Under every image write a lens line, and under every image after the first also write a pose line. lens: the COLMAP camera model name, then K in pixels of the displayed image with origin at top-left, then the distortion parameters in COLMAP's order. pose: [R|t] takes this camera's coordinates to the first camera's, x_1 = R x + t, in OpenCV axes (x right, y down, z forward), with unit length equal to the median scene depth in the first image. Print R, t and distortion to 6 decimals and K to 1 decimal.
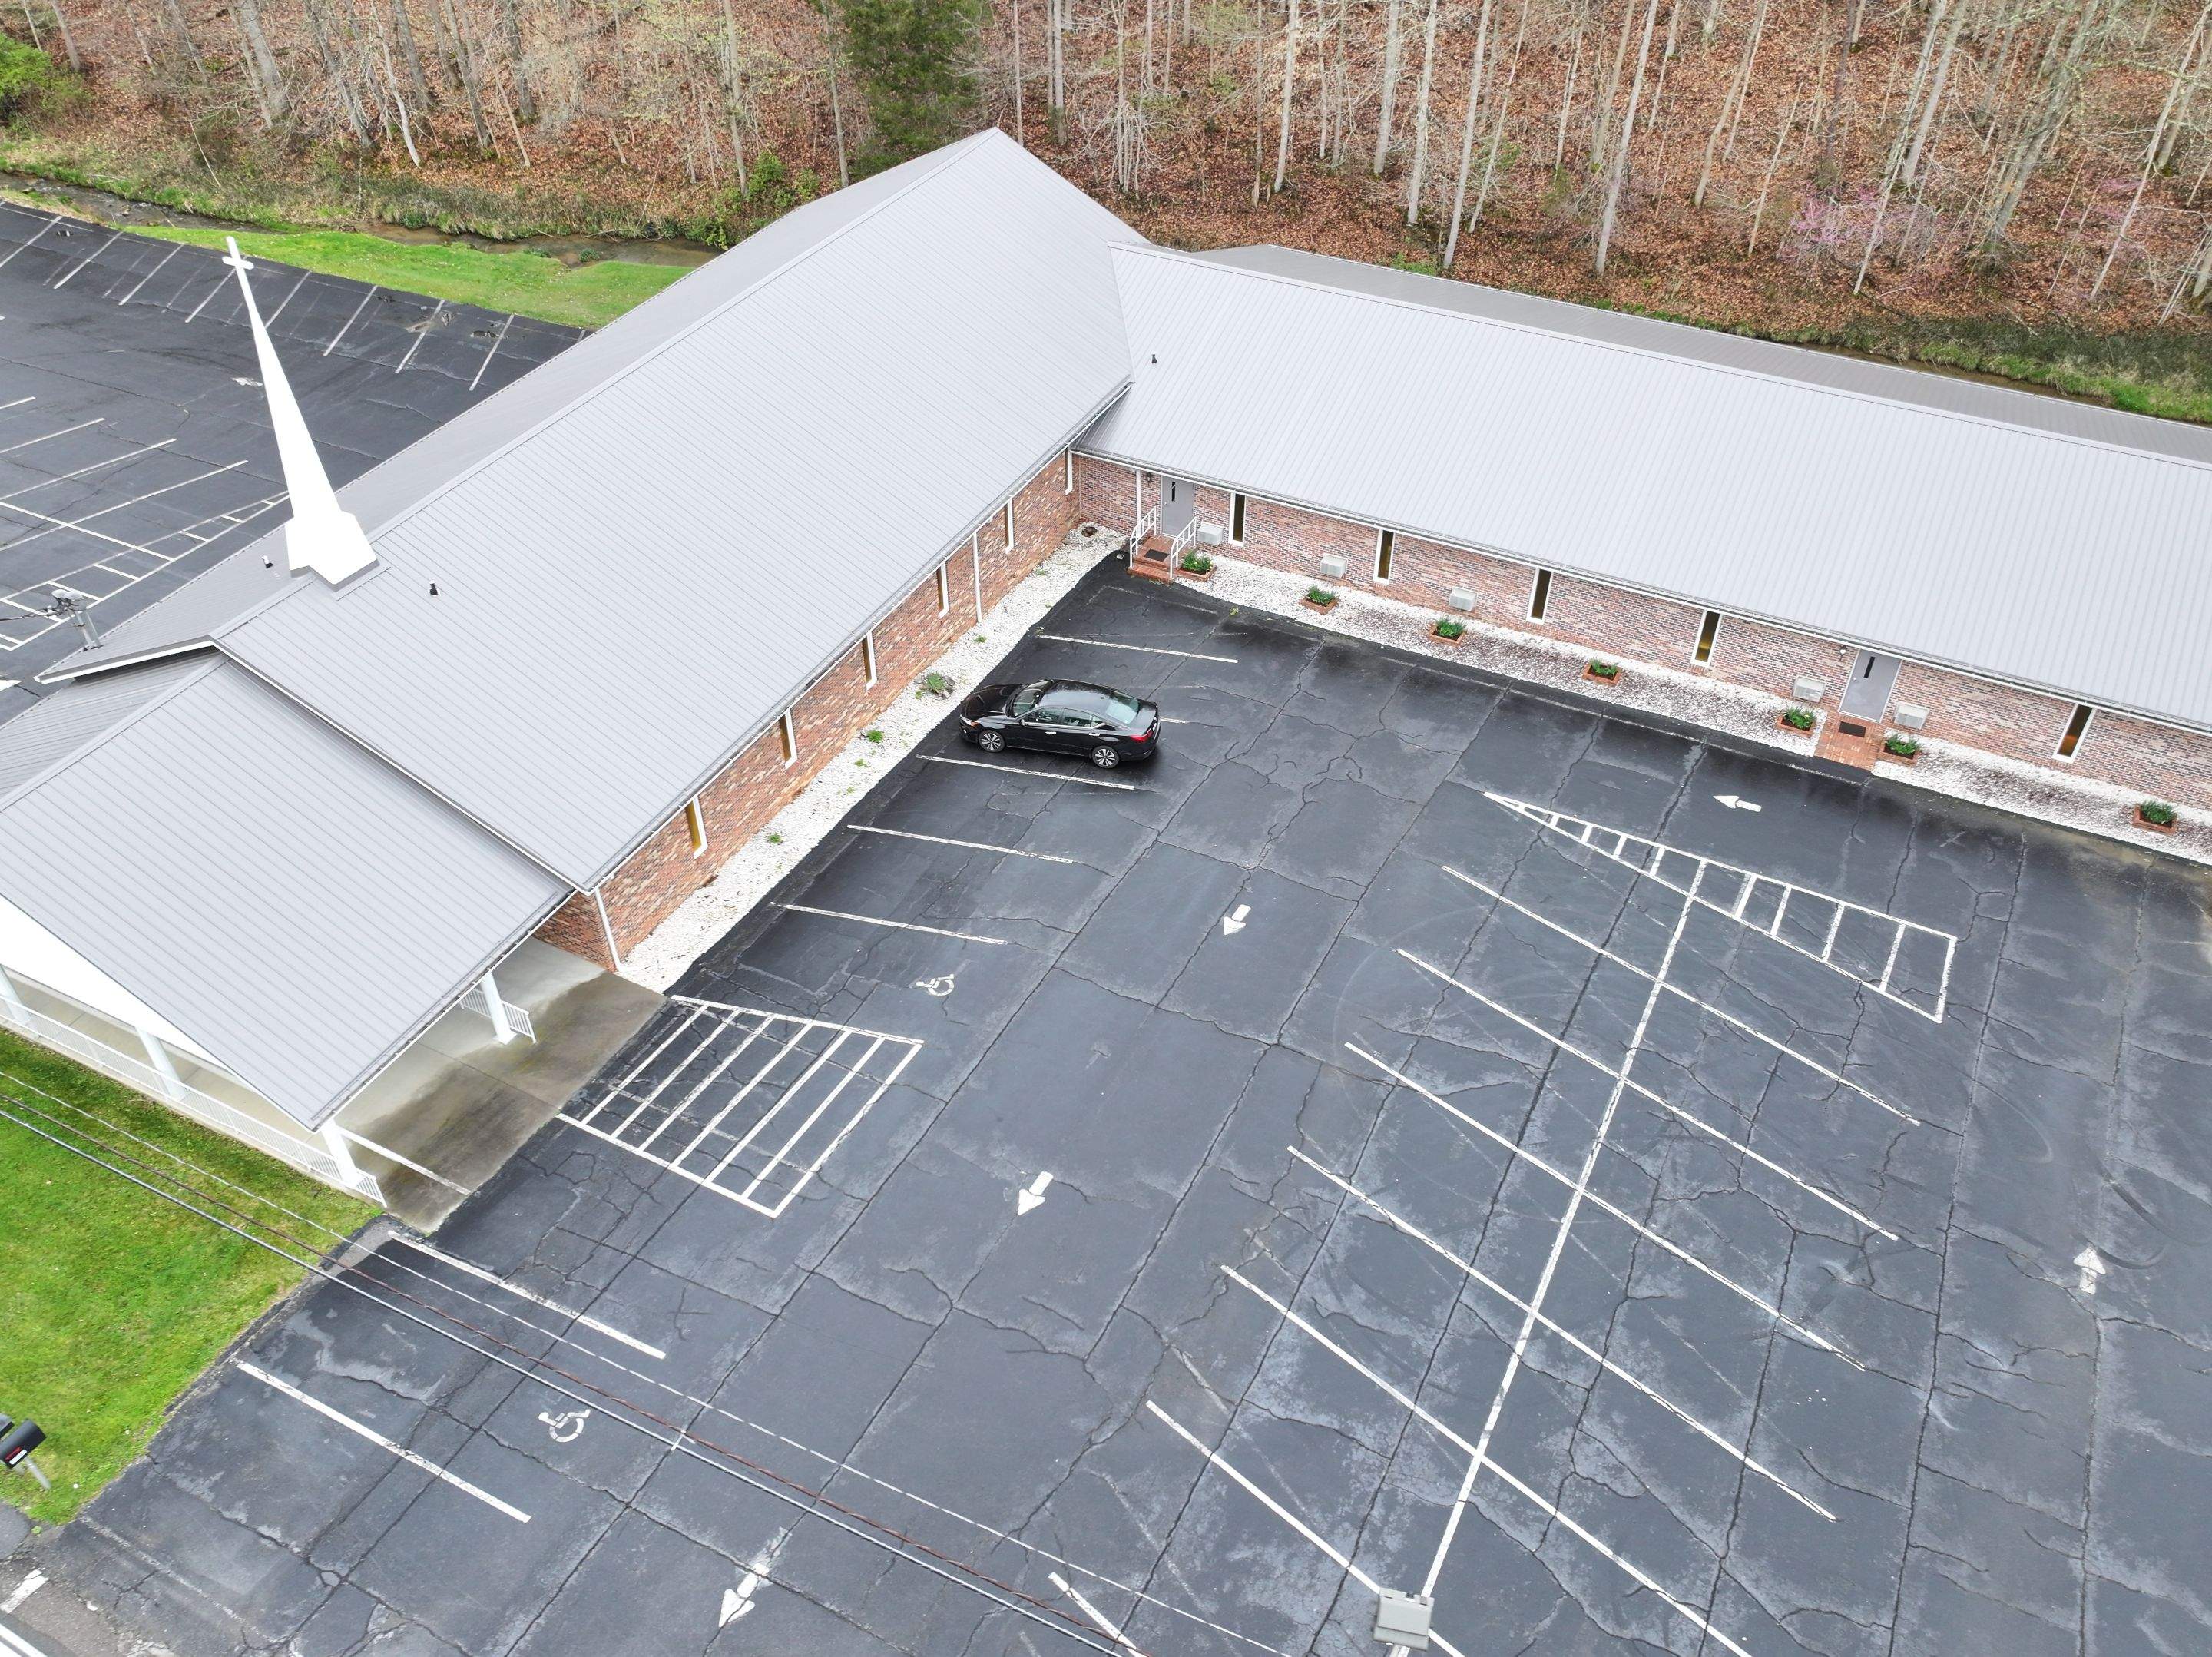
lens RADIAL K [[1775.8, 0, 1107.0], [0, 1775.8, 834.9], [0, 0, 1]] dist [0.003384, 0.006728]
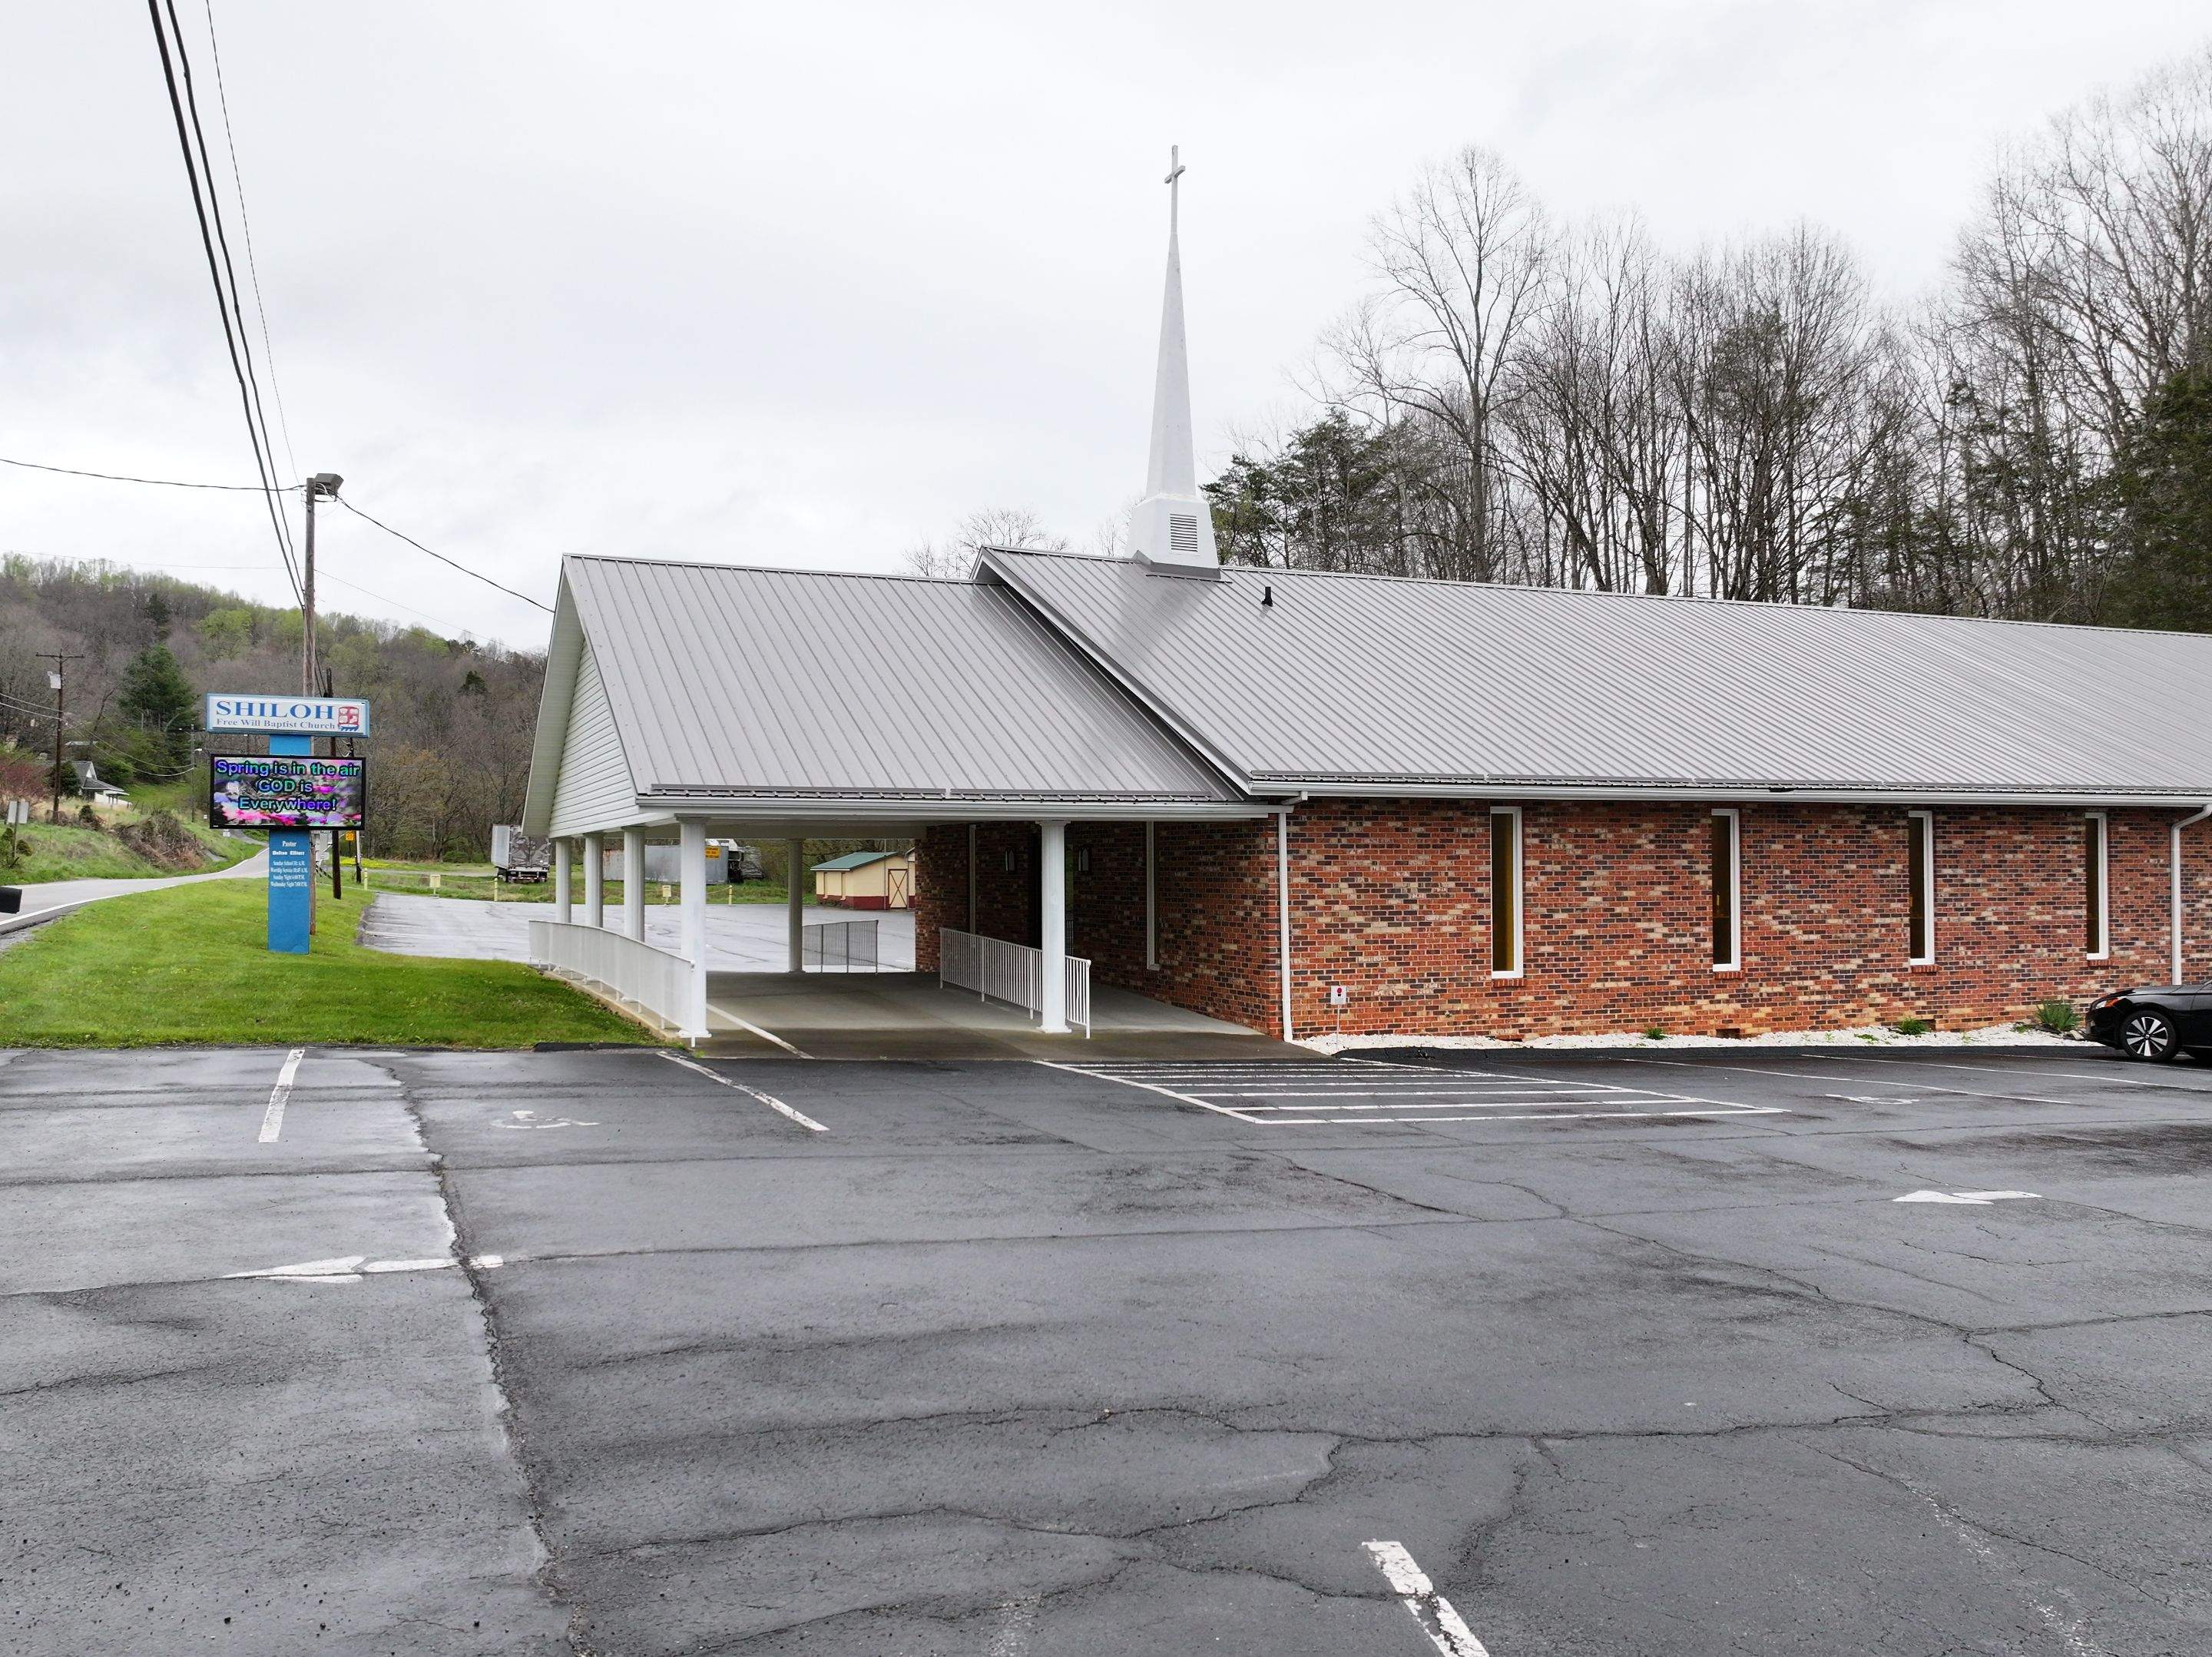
lens RADIAL K [[1775.8, 0, 1107.3], [0, 1775.8, 831.6], [0, 0, 1]] dist [0.003384, 0.006728]
pose [[0.761657, -0.013390, -0.647842, 0.038850], [-0.424074, 0.745639, -0.513988, 0.293771], [0.489939, 0.666215, 0.562243, 0.536109]]
